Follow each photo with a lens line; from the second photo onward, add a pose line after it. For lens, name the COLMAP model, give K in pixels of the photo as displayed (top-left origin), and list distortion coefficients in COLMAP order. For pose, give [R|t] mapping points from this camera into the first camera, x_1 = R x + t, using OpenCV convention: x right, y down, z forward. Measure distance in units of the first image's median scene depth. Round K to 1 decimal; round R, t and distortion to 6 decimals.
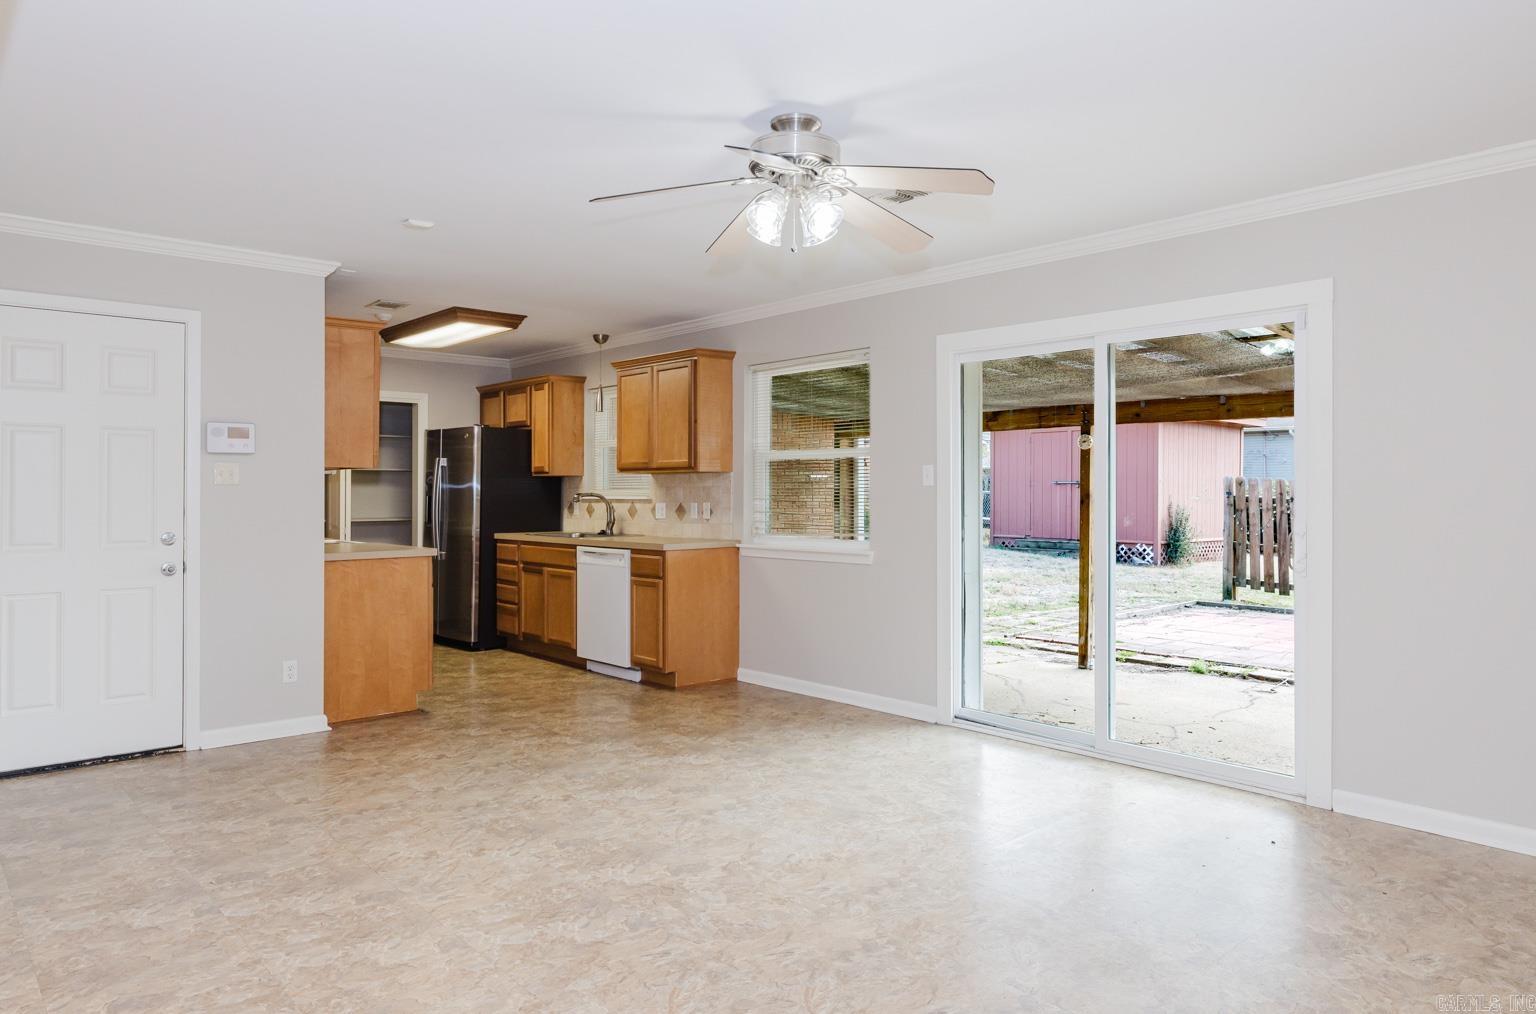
lens RADIAL K [[975.8, 0, 743.2], [0, 975.8, 473.3], [0, 0, 1]] dist [-0.000566, -0.006789]
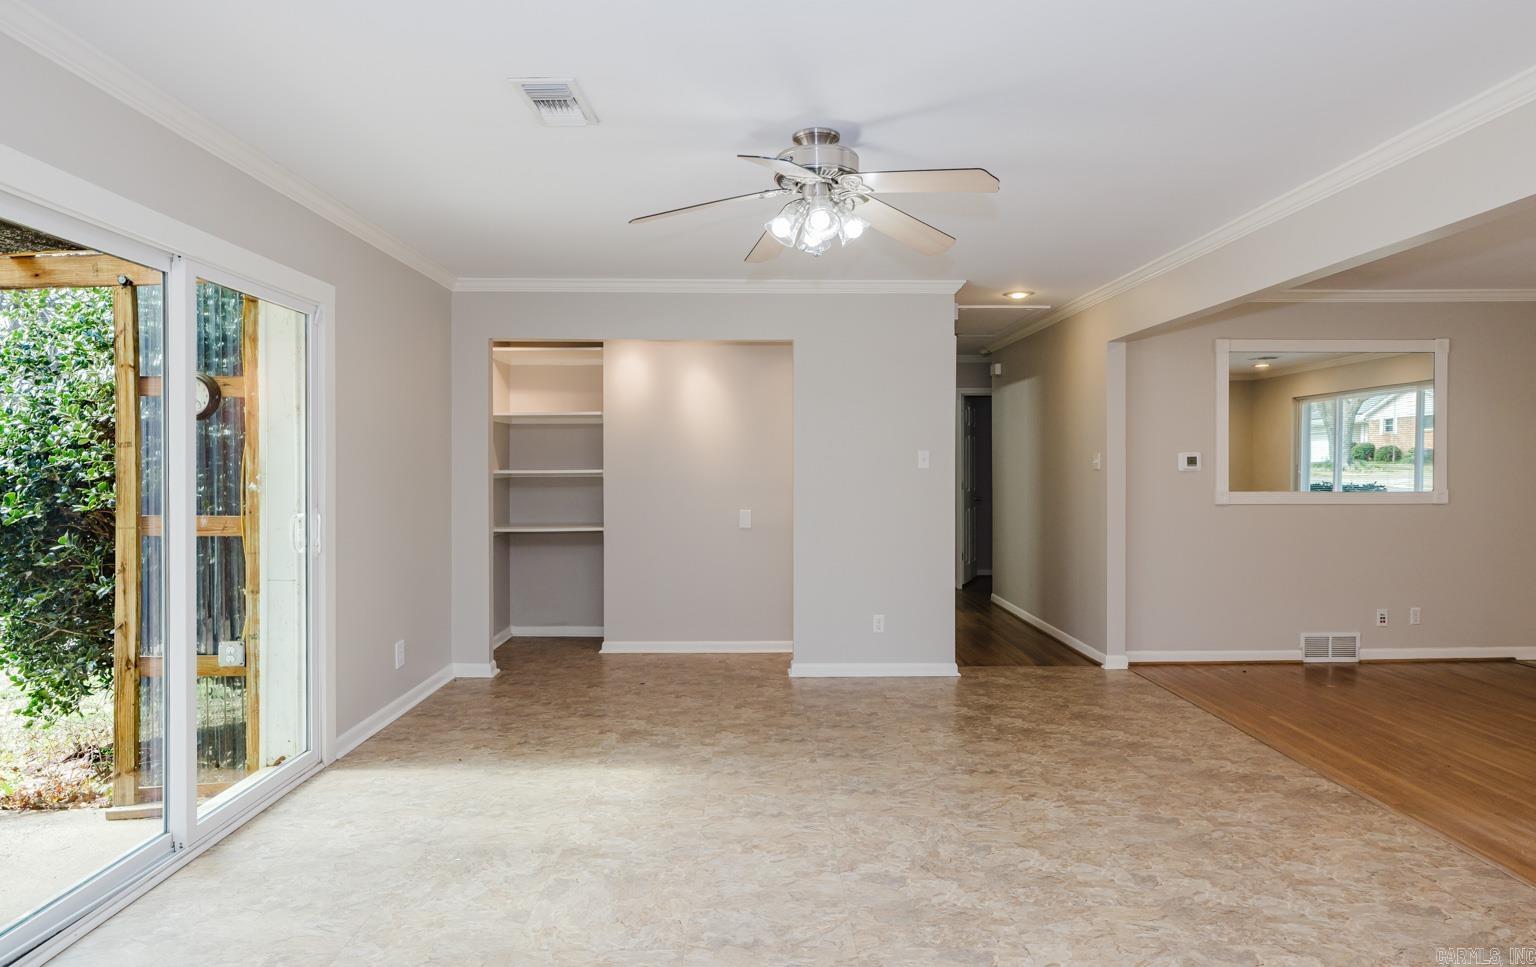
lens RADIAL K [[914.7, 0, 769.1], [0, 914.7, 478.1], [0, 0, 1]] dist [-0.016363, 0.006601]
pose [[-0.762192, -0.008182, 0.647299, -0.267369], [-0.011010, 0.999939, -0.000324, 0.008596], [-0.647257, -0.007374, -0.762236, 0.865467]]
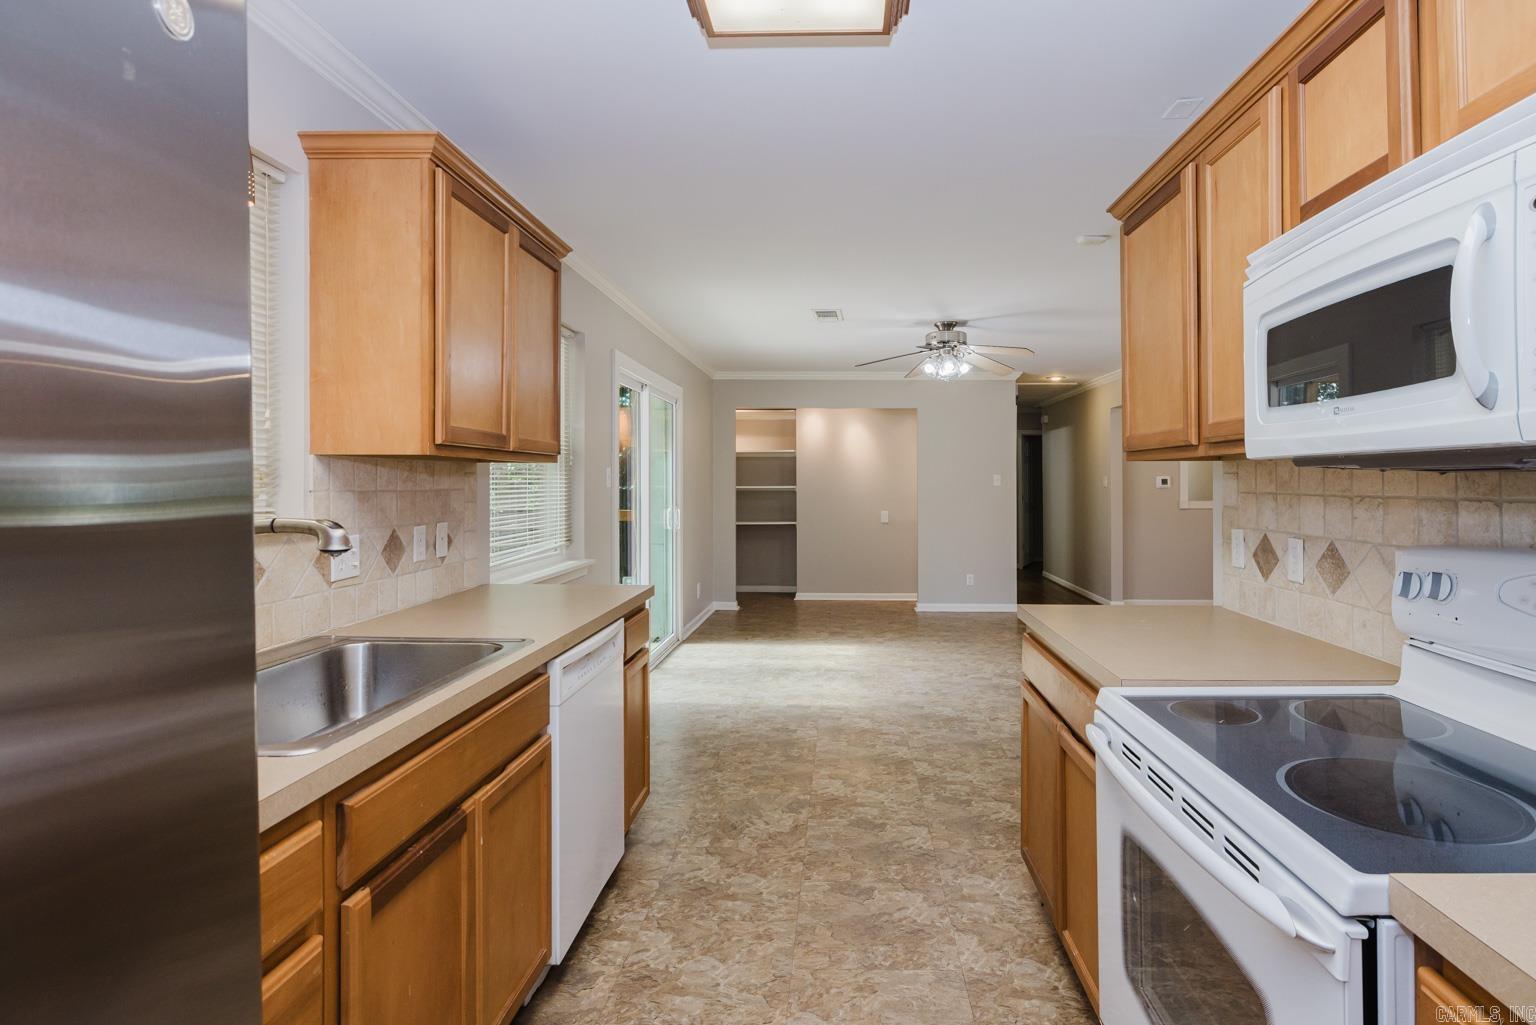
lens RADIAL K [[796.4, 0, 828.7], [0, 796.4, 468.2], [0, 0, 1]] dist [-0.011927, 0.000239]
pose [[-0.739270, 0.010967, 0.673320, -0.461794], [-0.013814, 0.999410, -0.031446, 0.013010], [-0.673267, -0.032549, -0.738682, 1.207463]]
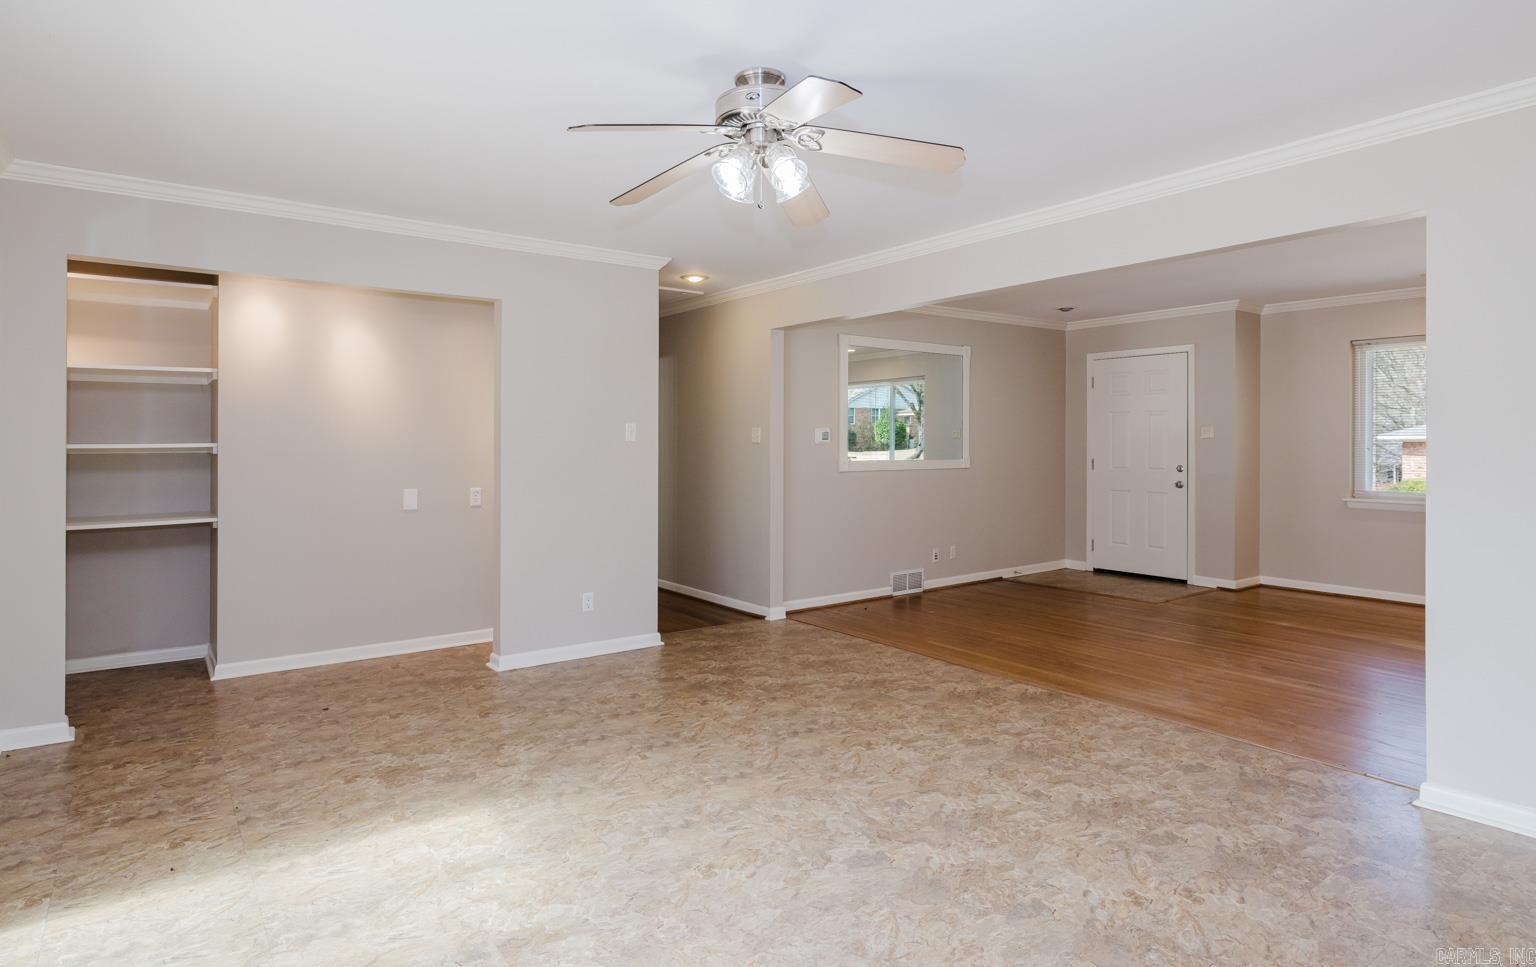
lens RADIAL K [[837.3, 0, 766.4], [0, 837.3, 440.7], [0, 0, 1]] dist [-0.003918, 0.000847]
pose [[-0.996478, 0.001767, 0.083836, -0.013609], [0.000014, 0.999782, -0.020899, 0.013561], [-0.083855, -0.020824, -0.996260, 0.890137]]
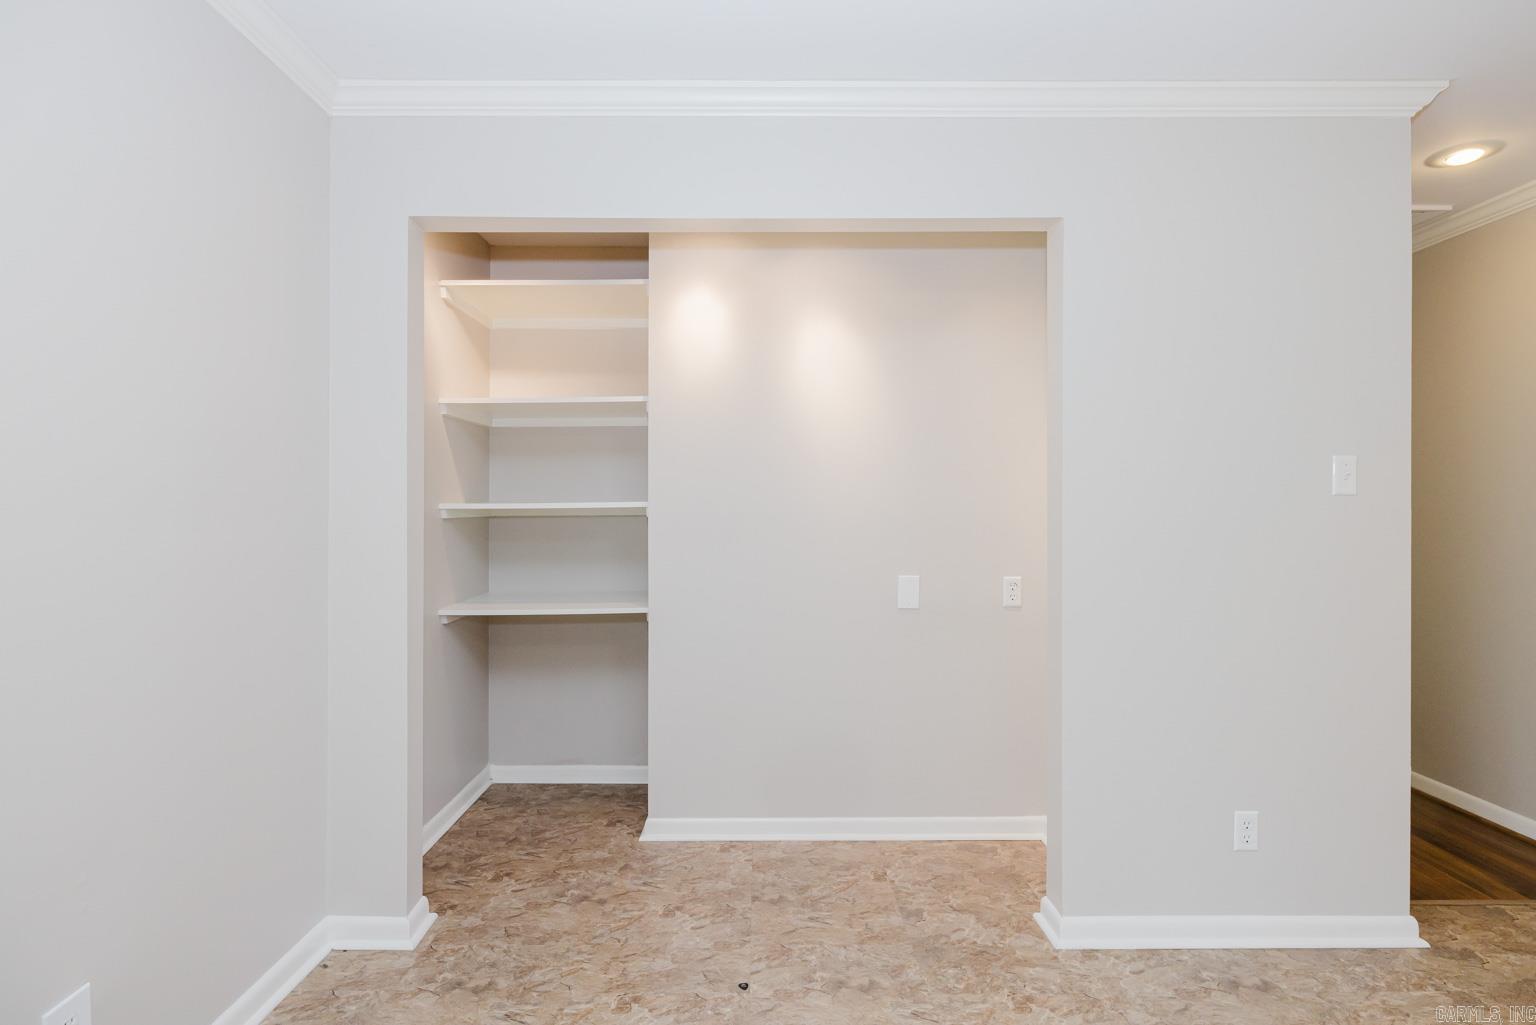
lens RADIAL K [[796.4, 0, 760.9], [0, 796.4, 493.8], [0, 0, 1]] dist [-0.011927, 0.000239]
pose [[-0.760120, 0.007218, 0.649743, 0.148809], [-0.010781, 0.999661, -0.023717, 0.007649], [-0.649694, -0.025033, -0.759784, 0.543702]]
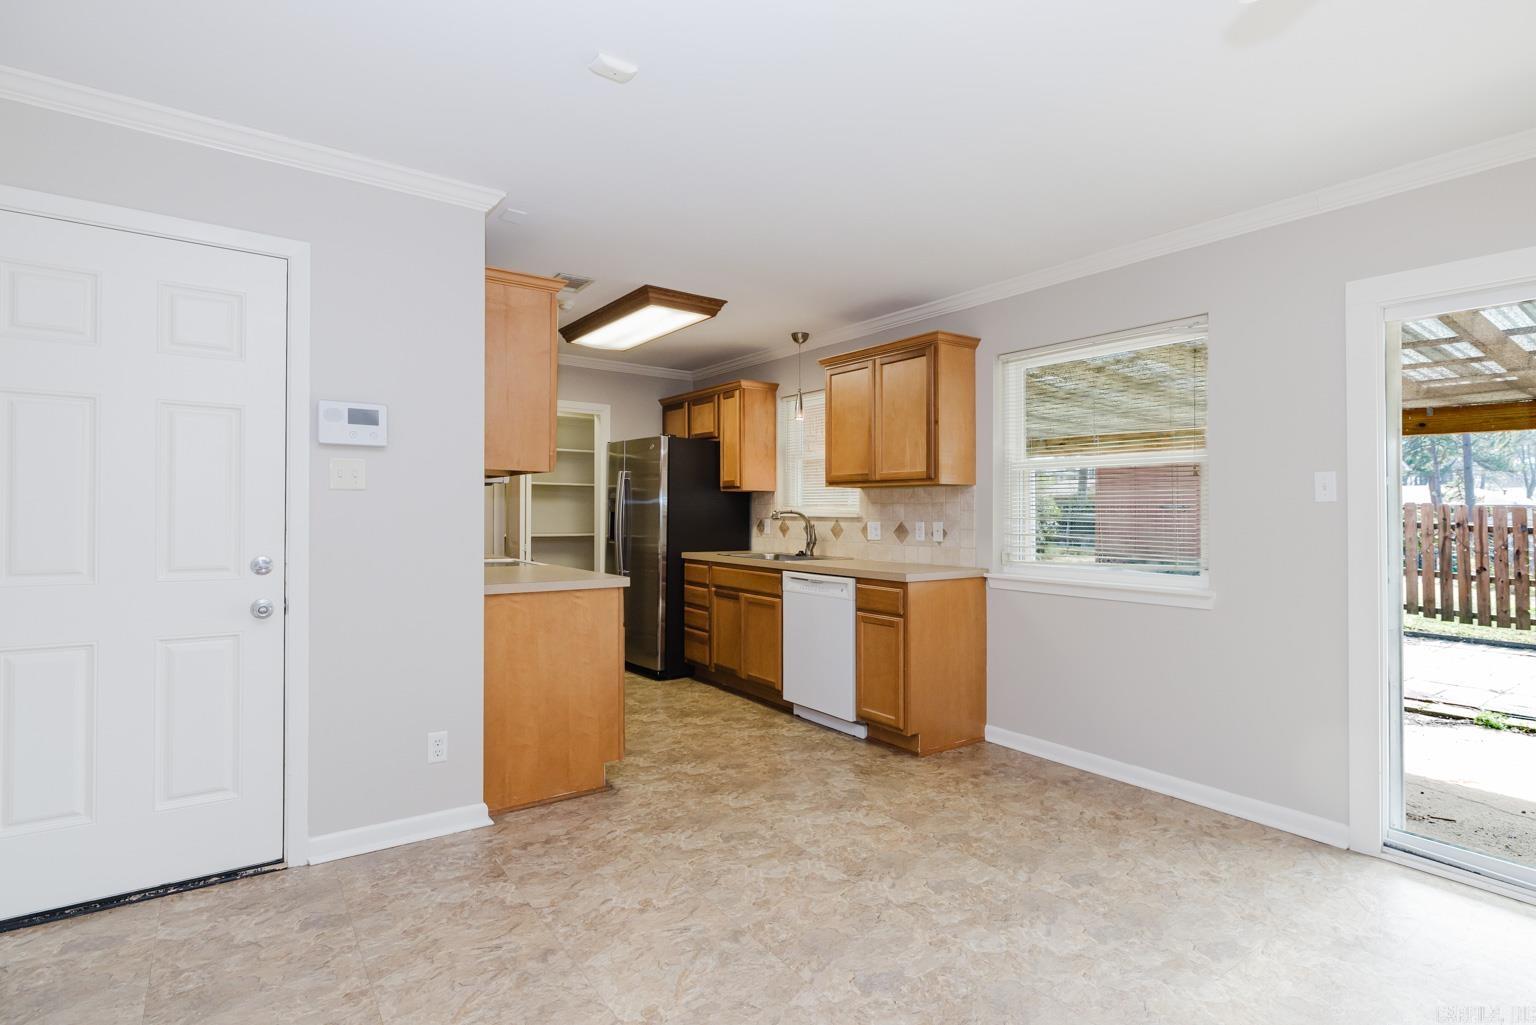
lens RADIAL K [[750.9, 0, 766.8], [0, 750.9, 513.2], [0, 0, 1]] dist [-0.001934, 0.001198]
pose [[0.995527, 0.009620, -0.093984, -0.128497], [-0.007801, 0.999775, 0.019712, 0.011431], [0.094152, -0.018891, 0.995379, 0.357705]]
